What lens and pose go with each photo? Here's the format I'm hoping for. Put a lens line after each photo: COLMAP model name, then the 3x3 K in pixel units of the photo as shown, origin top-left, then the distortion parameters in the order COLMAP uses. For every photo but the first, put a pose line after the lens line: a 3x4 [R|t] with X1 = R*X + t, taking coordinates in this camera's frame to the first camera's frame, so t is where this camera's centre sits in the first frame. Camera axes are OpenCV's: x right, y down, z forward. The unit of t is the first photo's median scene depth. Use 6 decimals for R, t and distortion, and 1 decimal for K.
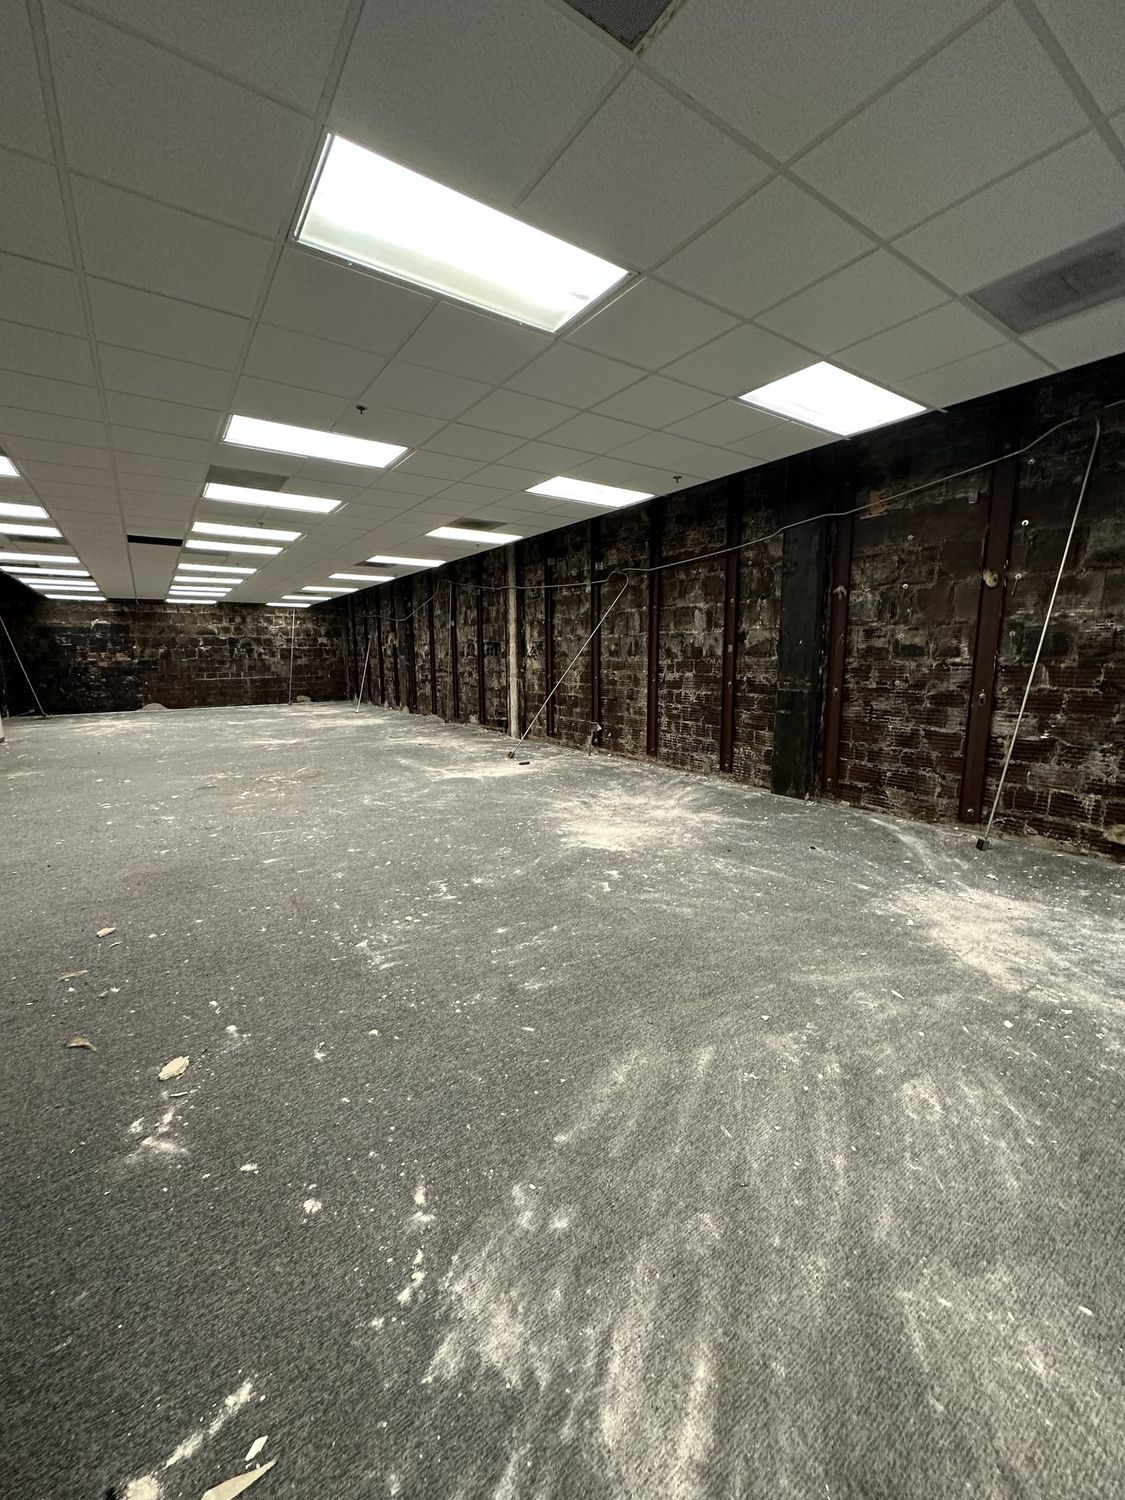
lens RADIAL K [[597.1, 0, 563.9], [0, 597.1, 746.5], [0, 0, 1]] dist [-0.000587, 0.000481]
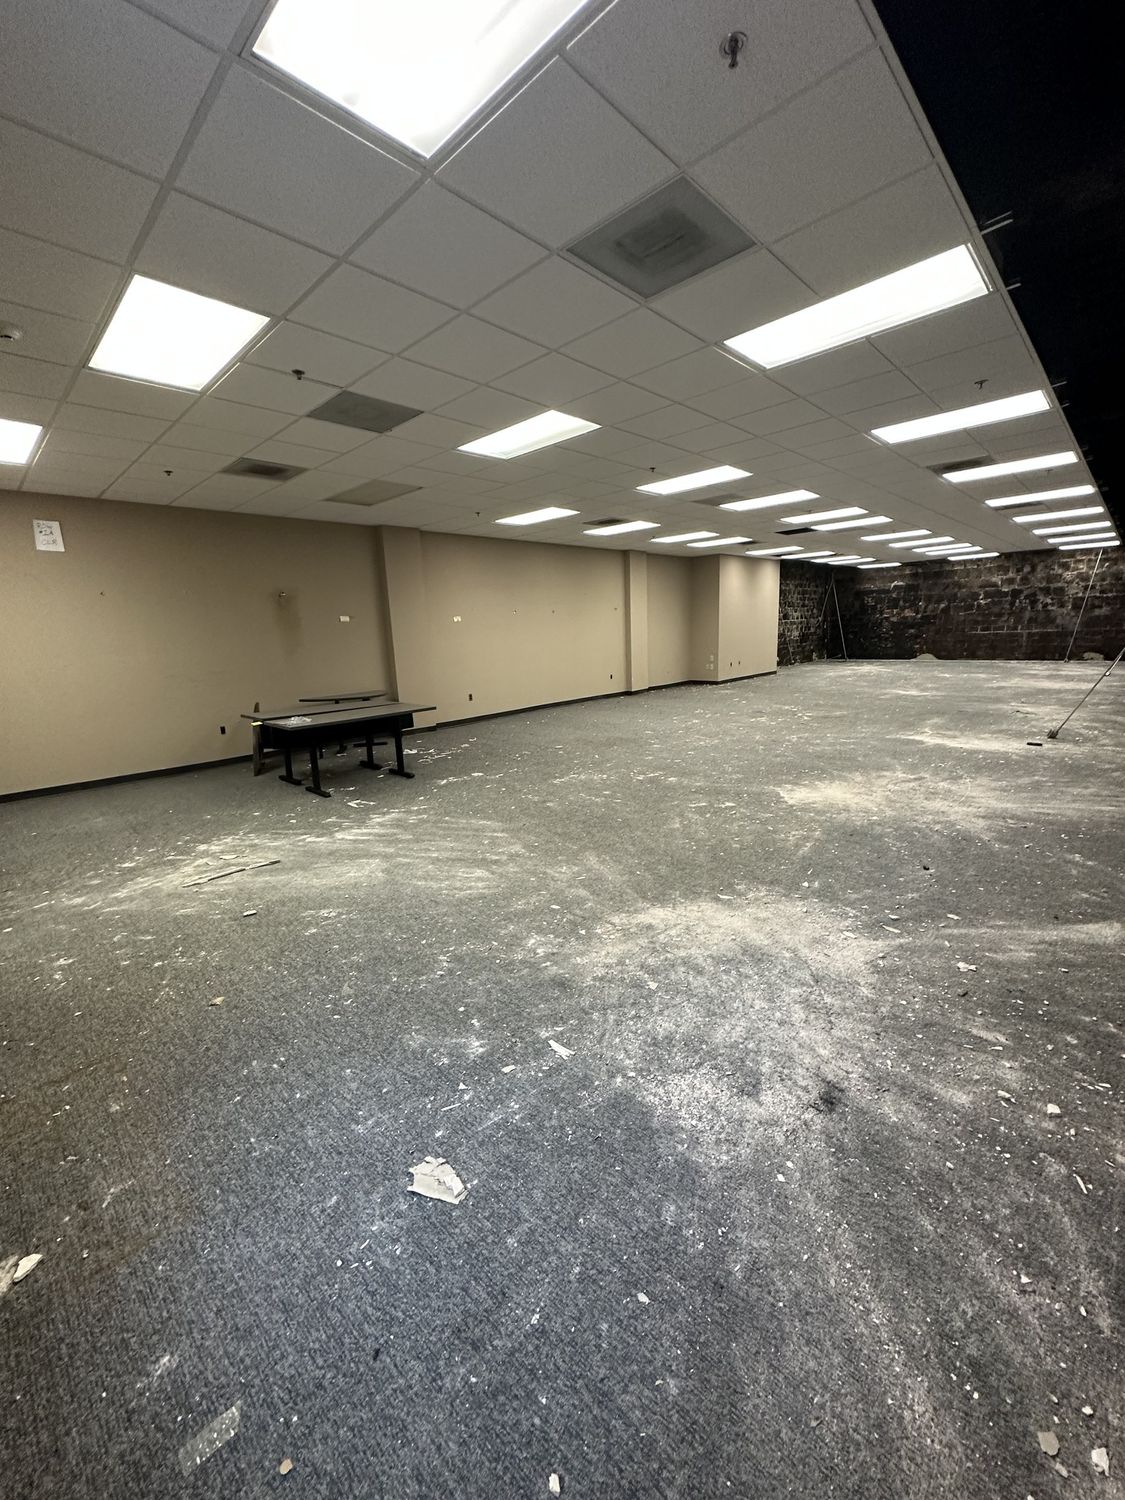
lens RADIAL K [[597.1, 0, 565.0], [0, 597.1, 752.5], [0, 0, 1]] dist [-0.000587, 0.000481]
pose [[0.200408, 0.200397, -0.958998, 1.087549], [-0.111794, 0.977141, 0.180826, -0.066480], [0.973313, 0.070972, 0.218230, 0.388582]]
